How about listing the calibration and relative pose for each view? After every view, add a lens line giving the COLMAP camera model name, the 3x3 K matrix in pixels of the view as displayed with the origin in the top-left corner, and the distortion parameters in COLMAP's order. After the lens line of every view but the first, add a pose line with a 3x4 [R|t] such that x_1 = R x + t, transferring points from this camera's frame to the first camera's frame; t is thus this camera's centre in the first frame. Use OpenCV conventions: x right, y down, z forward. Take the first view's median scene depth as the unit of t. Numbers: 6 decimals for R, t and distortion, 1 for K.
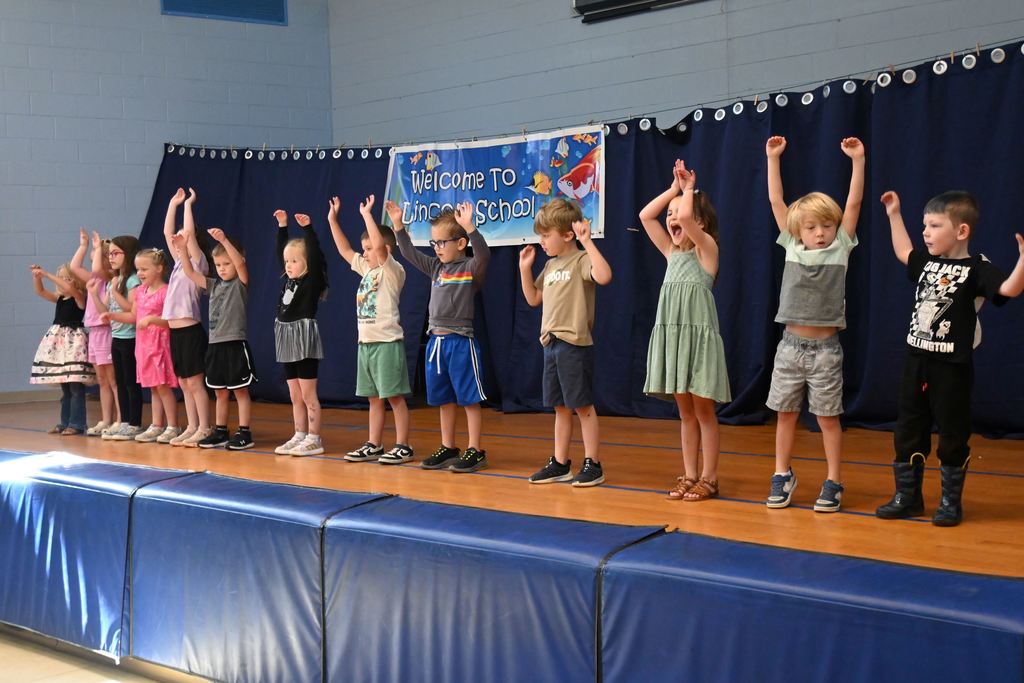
lens RADIAL K [[1326.8, 0, 517.2], [0, 1326.8, 333.2], [0, 0, 1]] dist [0.021492, -0.000026]
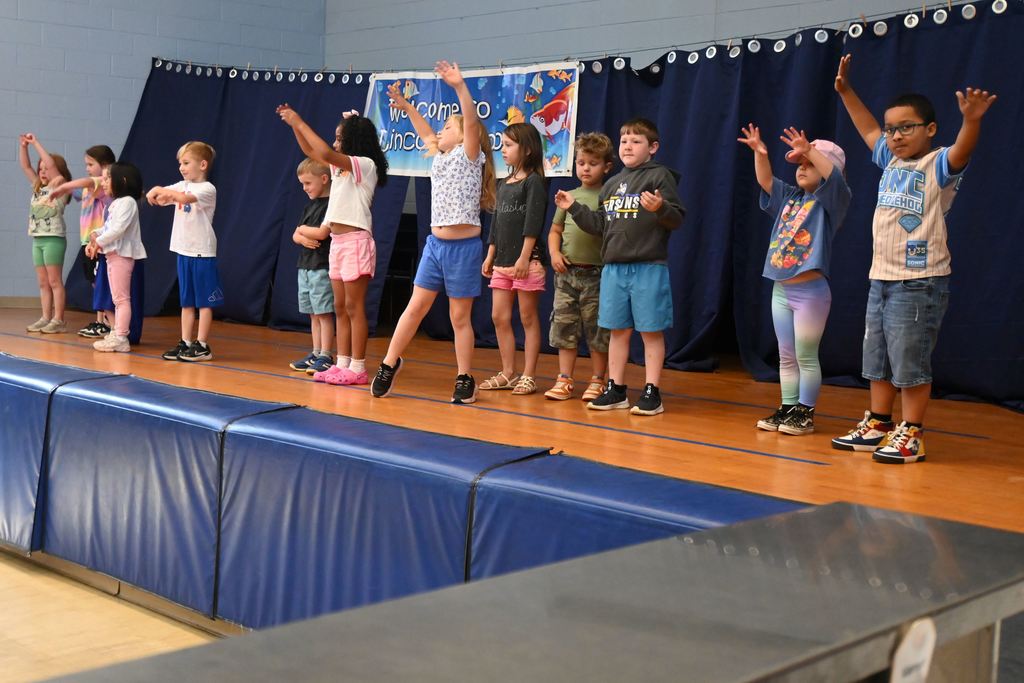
lens RADIAL K [[1326.8, 0, 517.2], [0, 1326.8, 333.2], [0, 0, 1]] dist [0.021492, -0.000026]
pose [[0.997780, 0.065949, -0.009270, 0.041882], [-0.065560, 0.997148, 0.037392, 0.010784], [0.011709, -0.036702, 0.999258, 0.002493]]
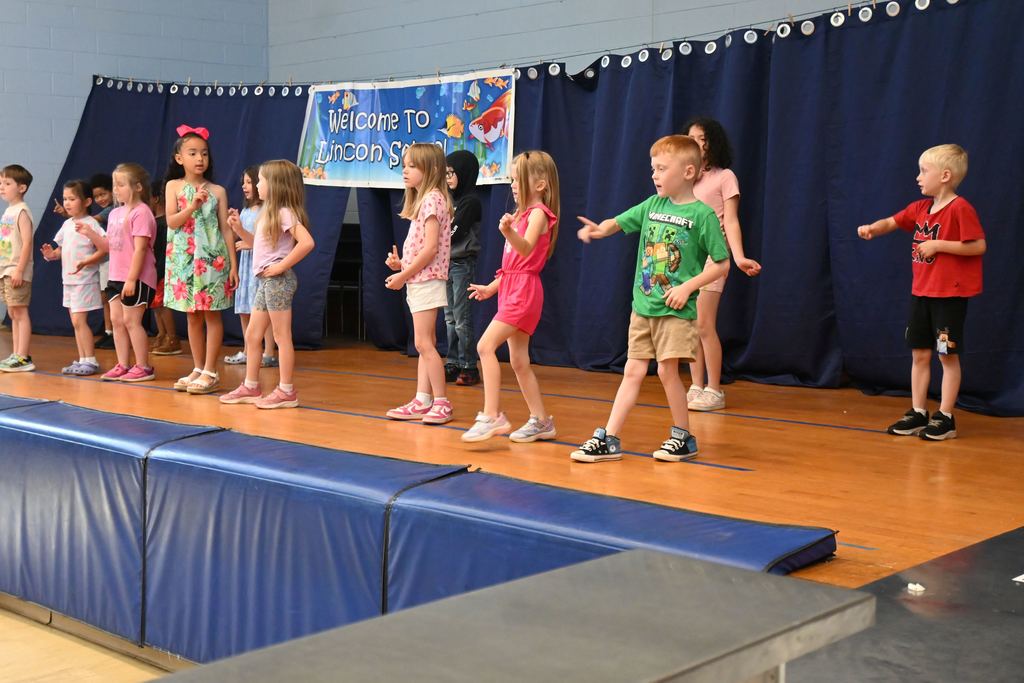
lens RADIAL K [[1324.2, 0, 512.8], [0, 1324.2, 338.1], [0, 0, 1]] dist [0.007701, 0.045715]
pose [[0.999439, 0.032273, 0.009000, 0.061755], [-0.032606, 0.998676, 0.039780, 0.004390], [-0.007704, -0.040051, 0.999168, 0.005678]]
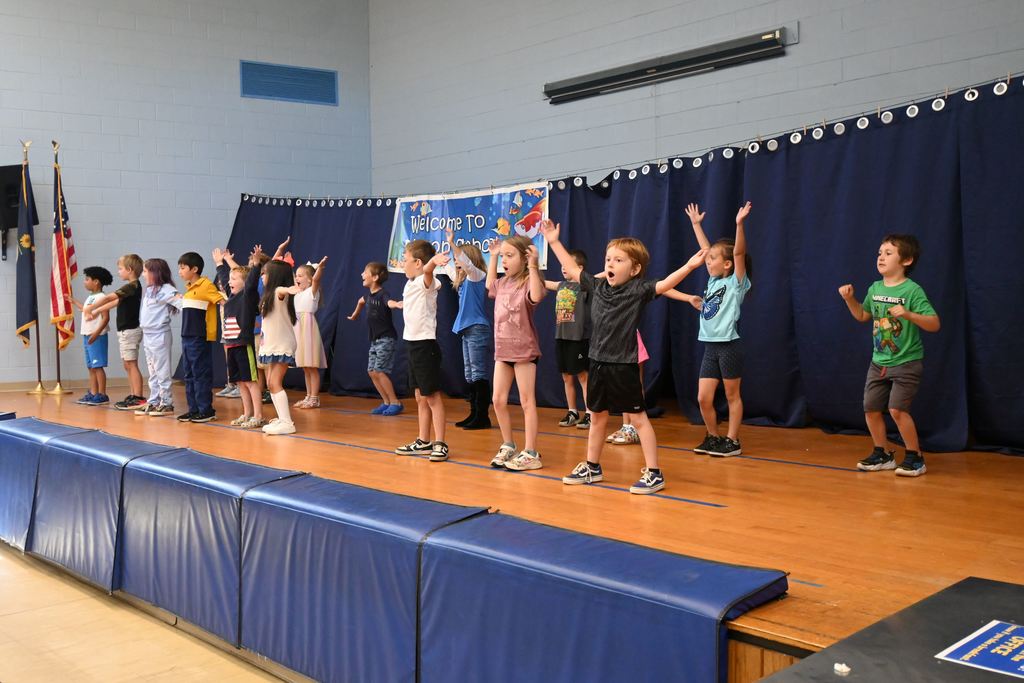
lens RADIAL K [[977.3, 0, 512.0], [0, 977.3, 341.5], [0, 0, 1]] dist [0.009679, -0.010159]
pose [[0.998553, 0.017602, -0.050822, 0.081658], [-0.017374, 0.999837, 0.004909, -0.005676], [0.050900, -0.004019, 0.998696, 0.047919]]
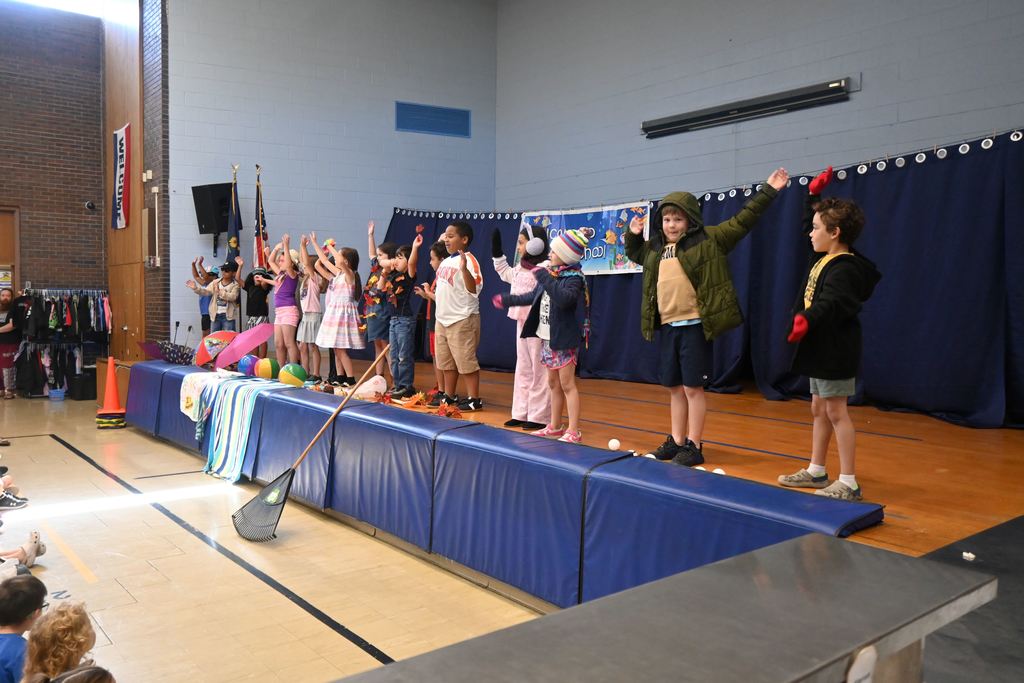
lens RADIAL K [[811.1, 0, 514.0], [0, 811.1, 337.5], [0, 0, 1]] dist [-0.000967, 0.000909]
pose [[0.989633, 0.046001, -0.136051, 0.044245], [-0.044448, 0.998907, 0.014438, -0.000116], [0.136567, -0.008241, 0.990597, 0.006485]]
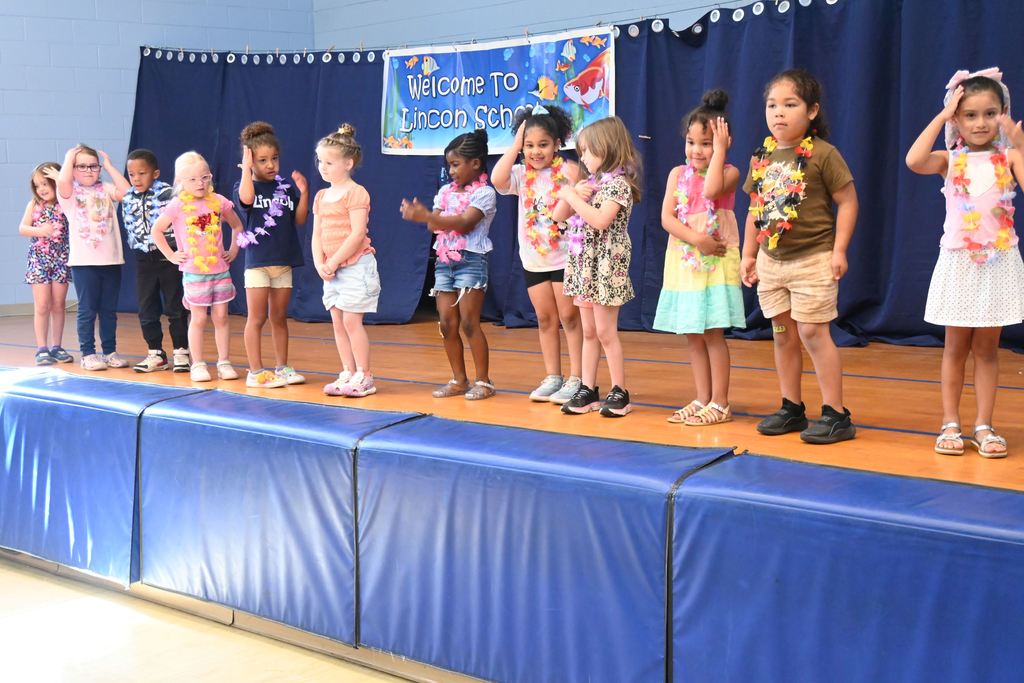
lens RADIAL K [[1326.8, 0, 517.2], [0, 1326.8, 333.2], [0, 0, 1]] dist [0.021492, -0.000026]
pose [[0.999594, -0.000635, 0.028499, -0.031330], [-0.001185, 0.997962, 0.063794, 0.002412], [-0.028481, -0.063802, 0.997556, 0.035449]]
